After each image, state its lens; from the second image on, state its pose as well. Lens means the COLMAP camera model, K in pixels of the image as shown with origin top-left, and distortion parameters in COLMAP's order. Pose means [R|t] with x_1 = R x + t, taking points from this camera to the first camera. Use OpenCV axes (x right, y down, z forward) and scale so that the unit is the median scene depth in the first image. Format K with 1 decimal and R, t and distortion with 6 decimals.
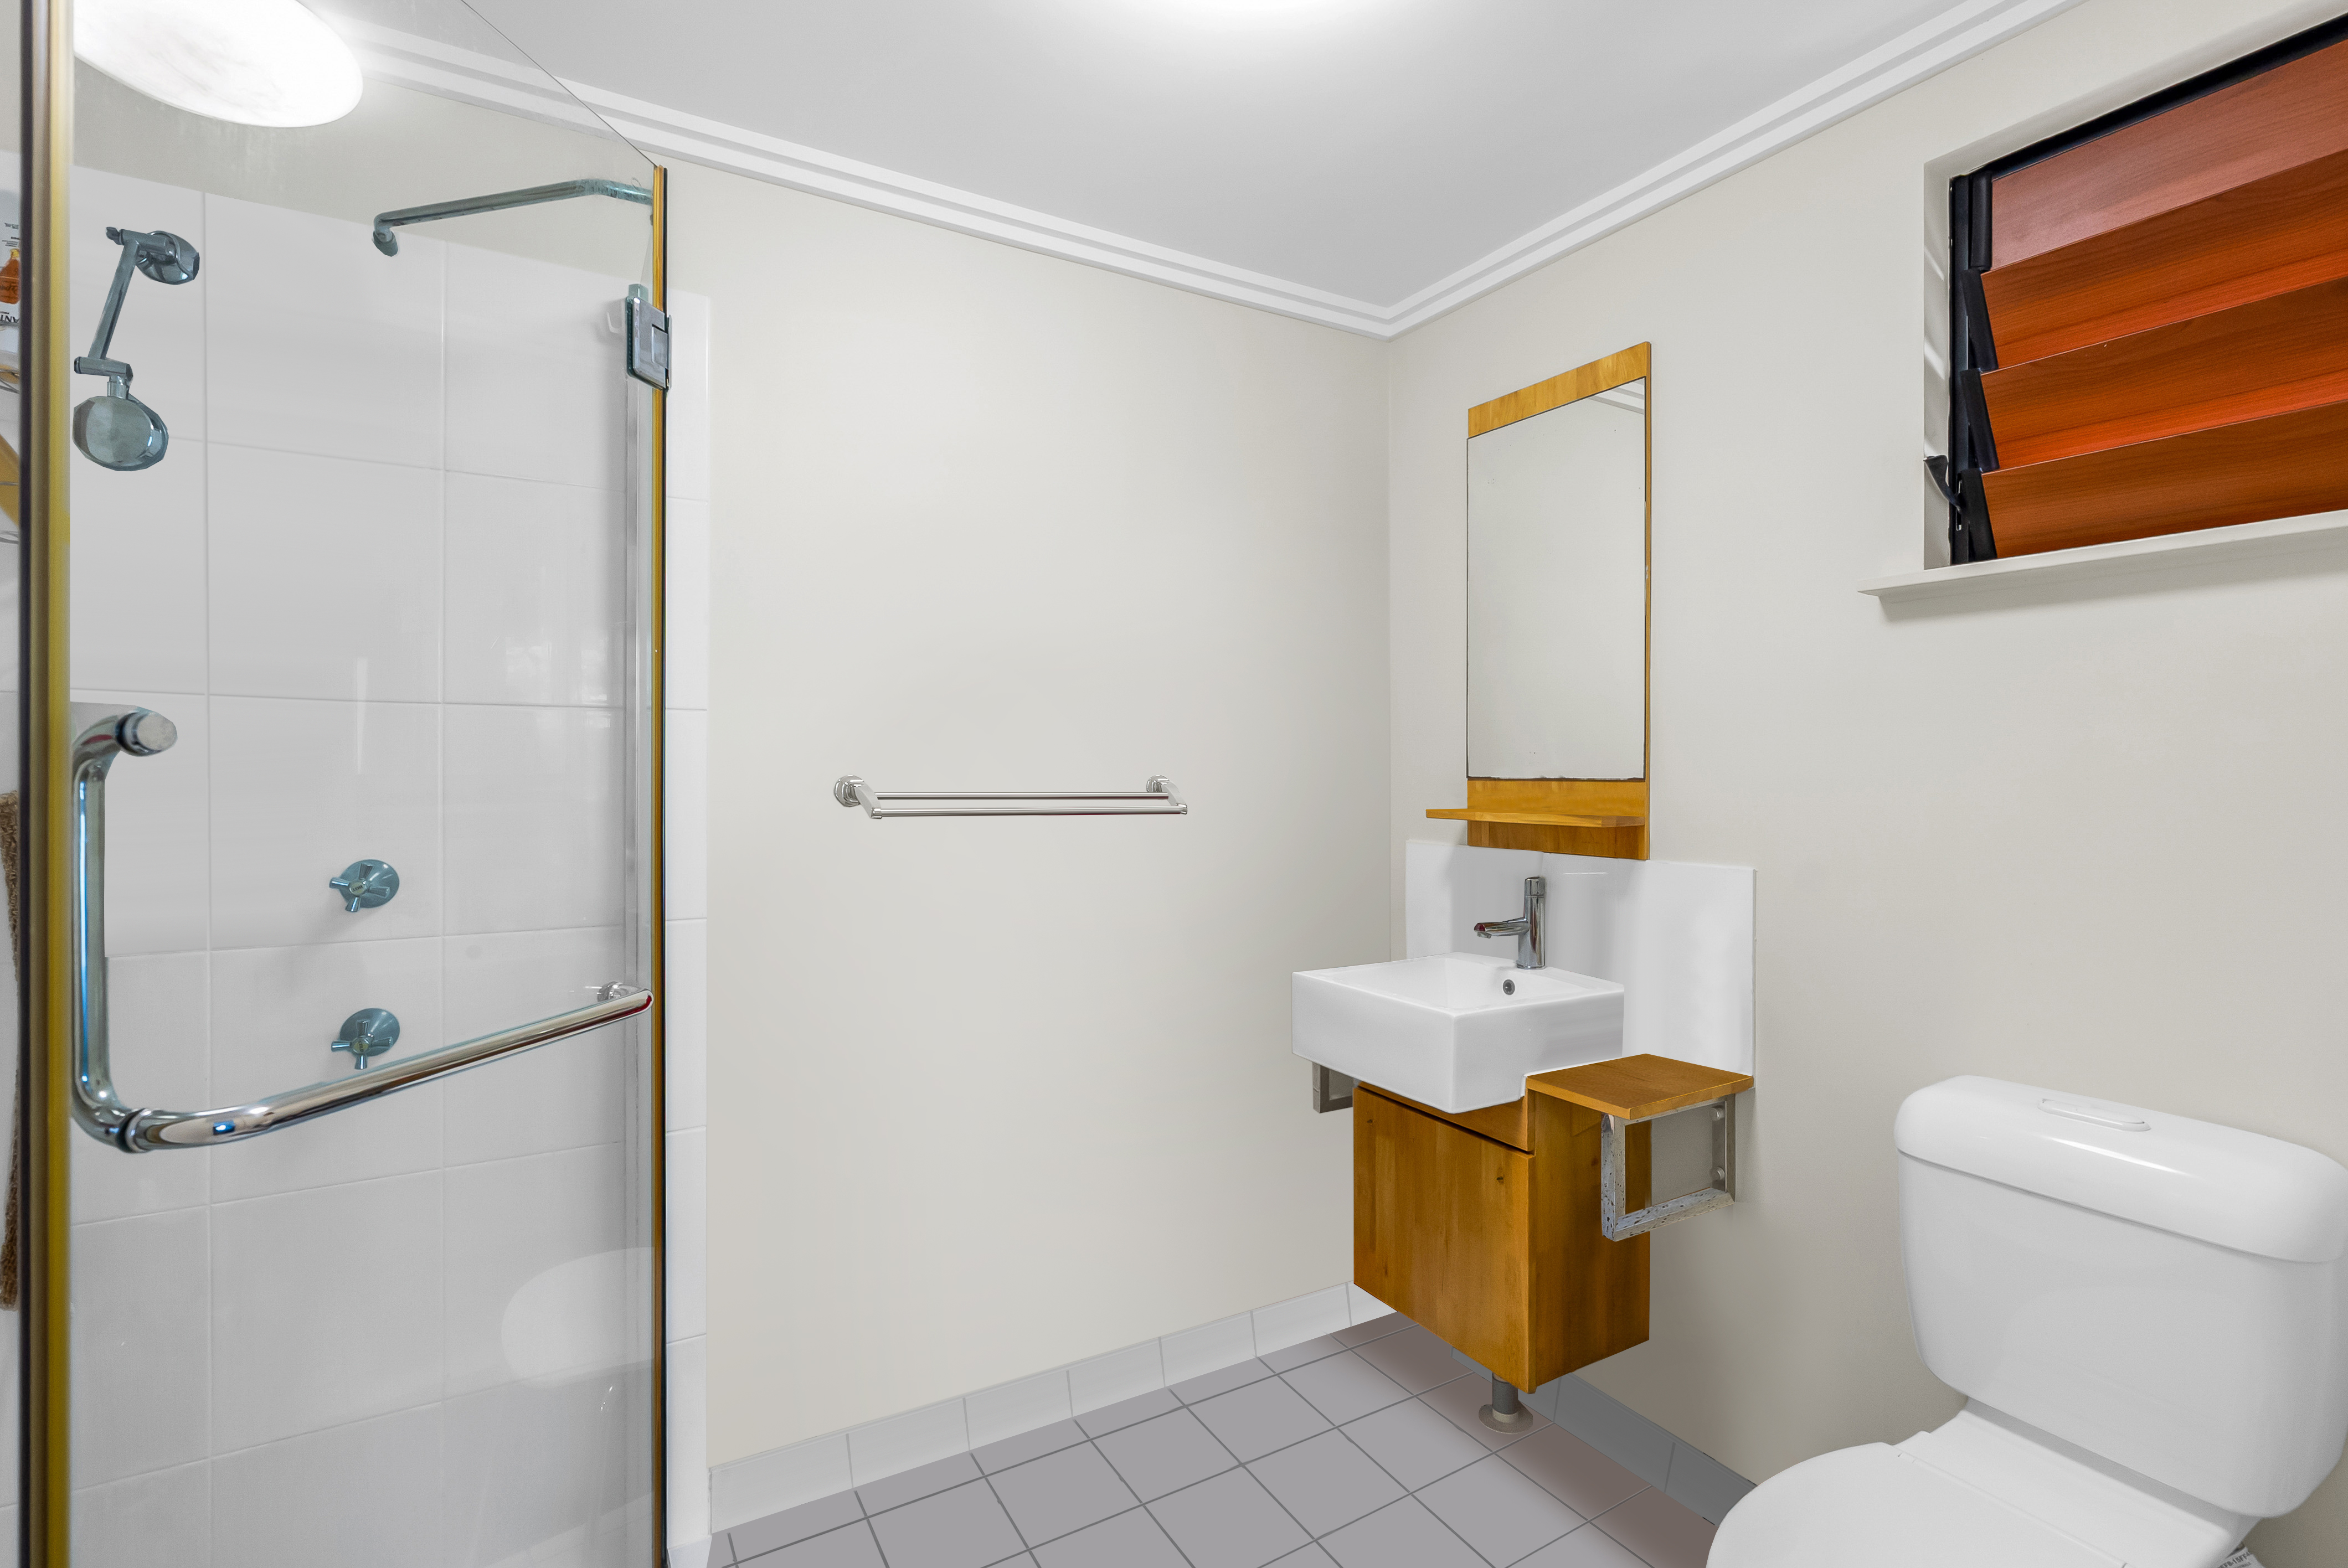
lens RADIAL K [[1099.5, 0, 1175.3], [0, 1099.5, 757.4], [0, 0, 1]] dist [-0.001166, -0.000117]
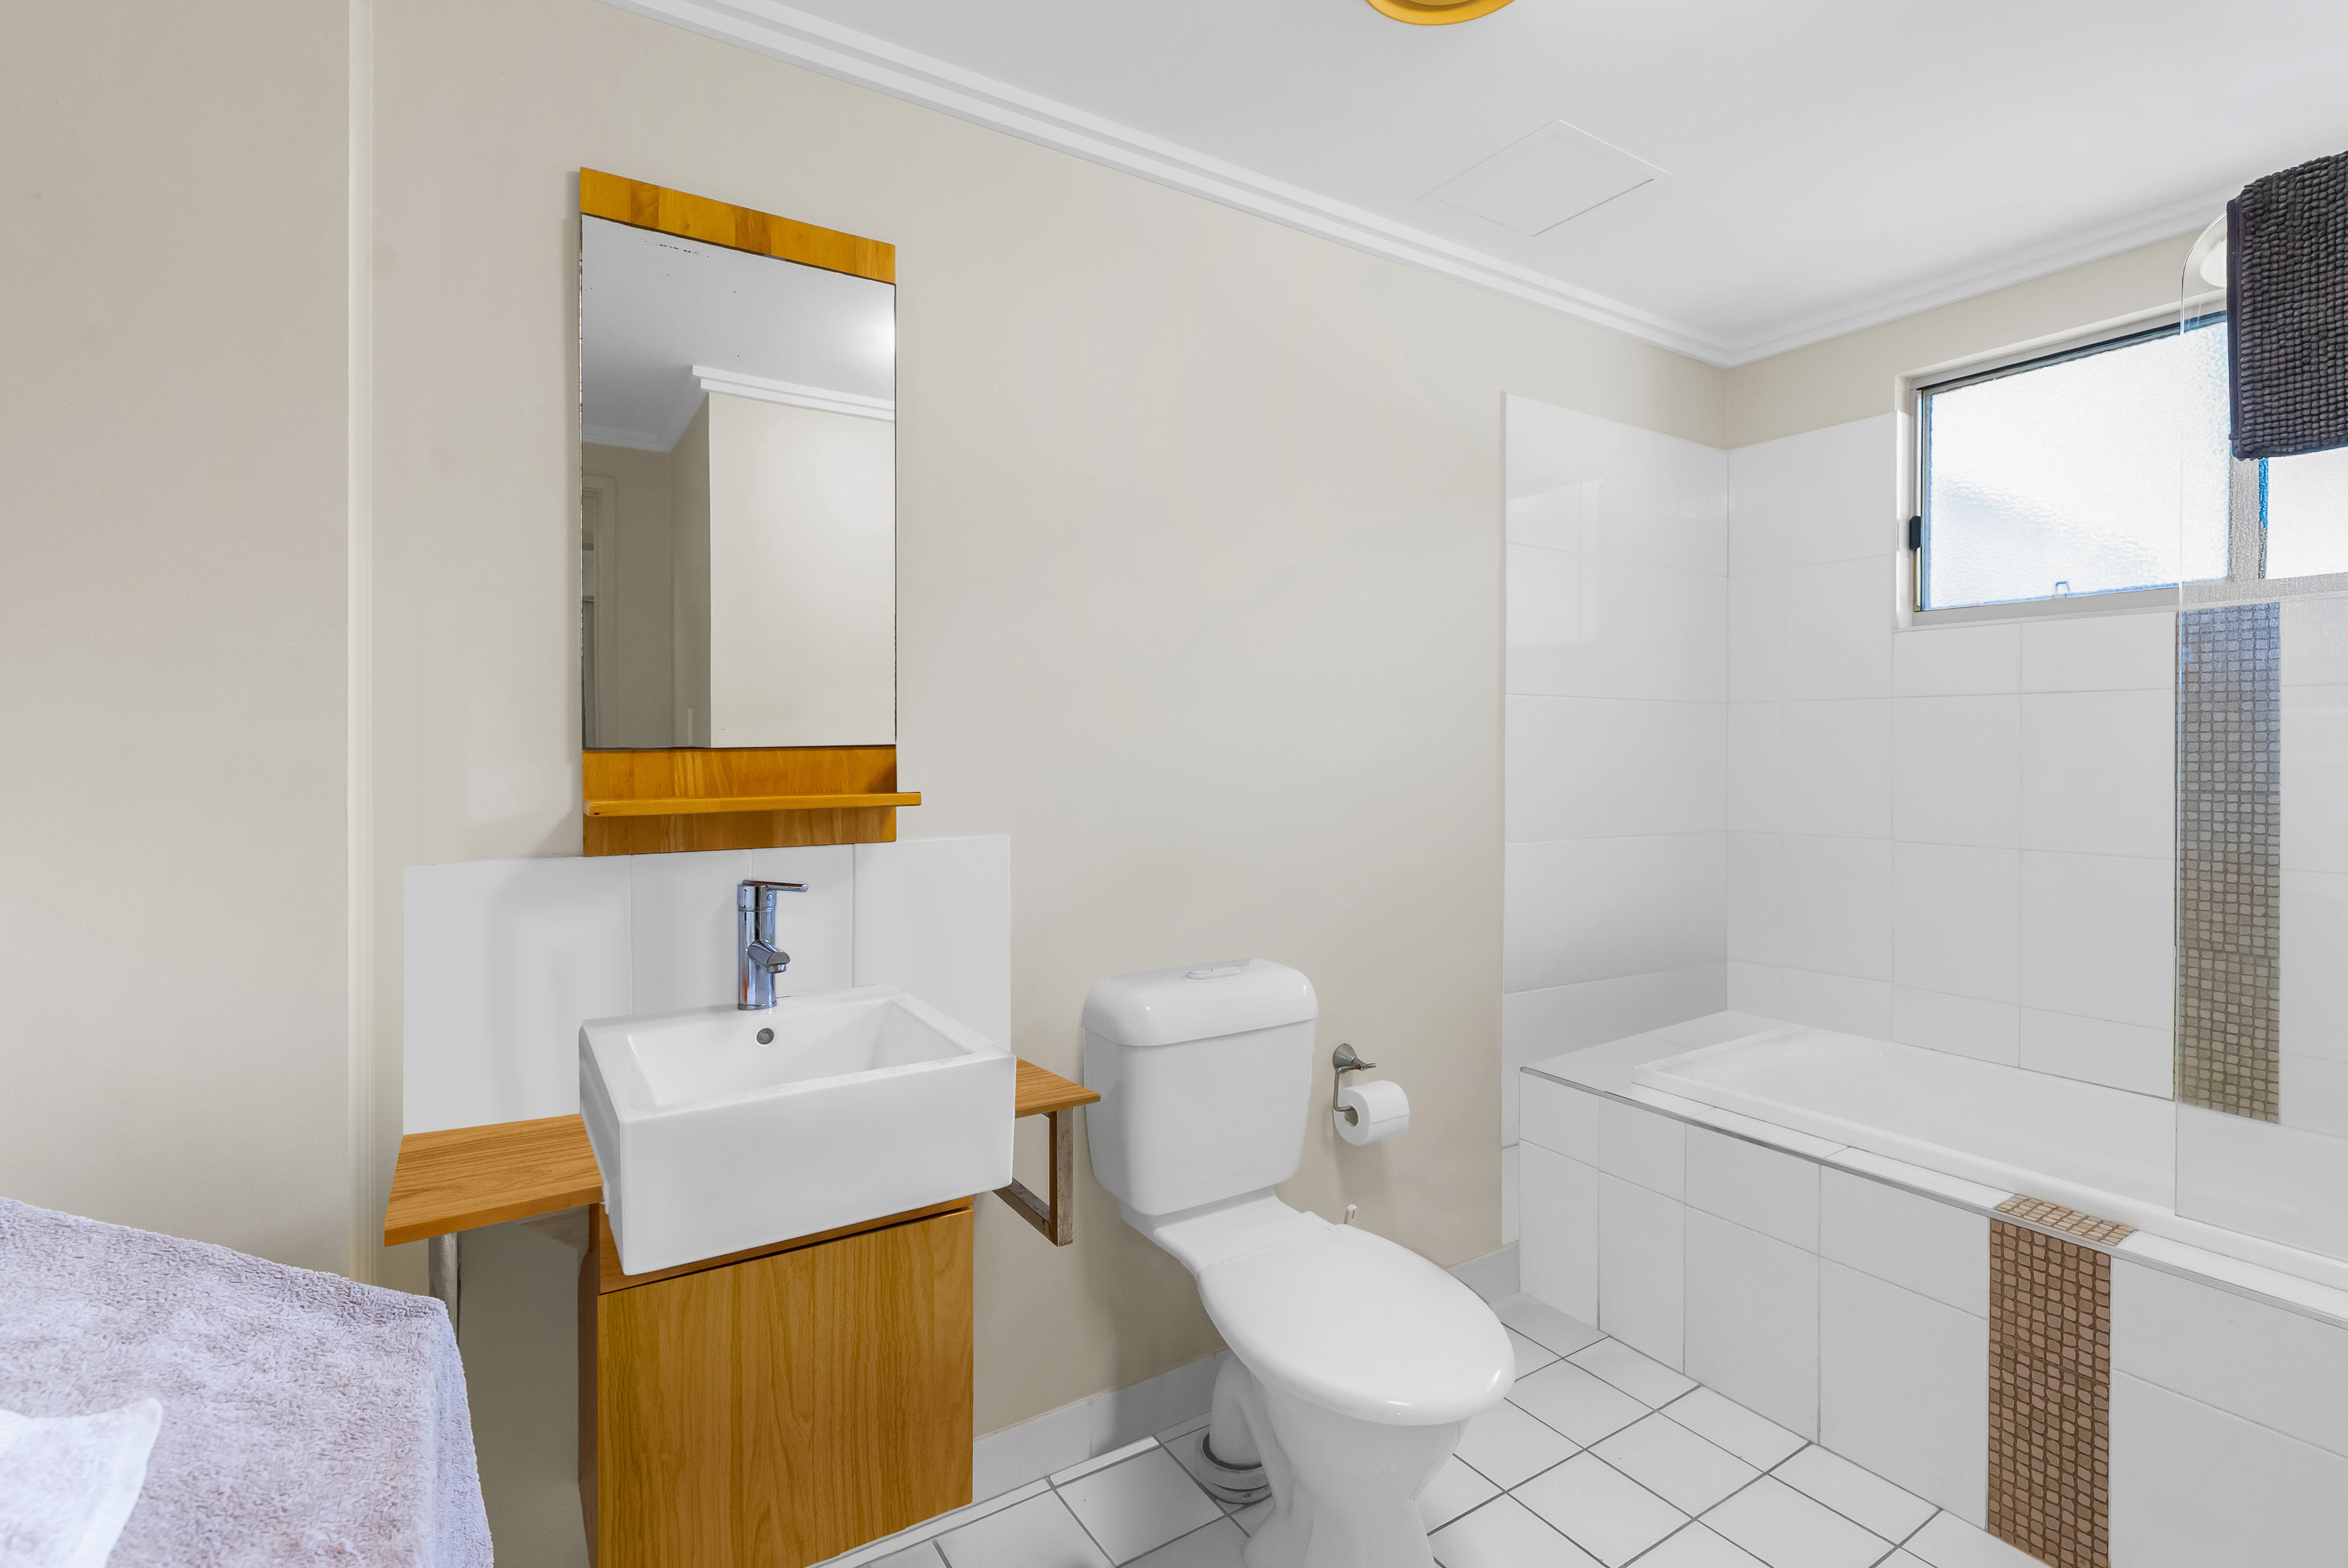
lens RADIAL K [[1099.5, 0, 1175.3], [0, 1099.5, 757.4], [0, 0, 1]] dist [-0.001166, -0.000117]
pose [[-0.033854, -0.021228, 0.999201, -0.434631], [-0.004635, 0.999767, 0.021083, 0.008314], [-0.999416, -0.003918, -0.033945, 0.766457]]
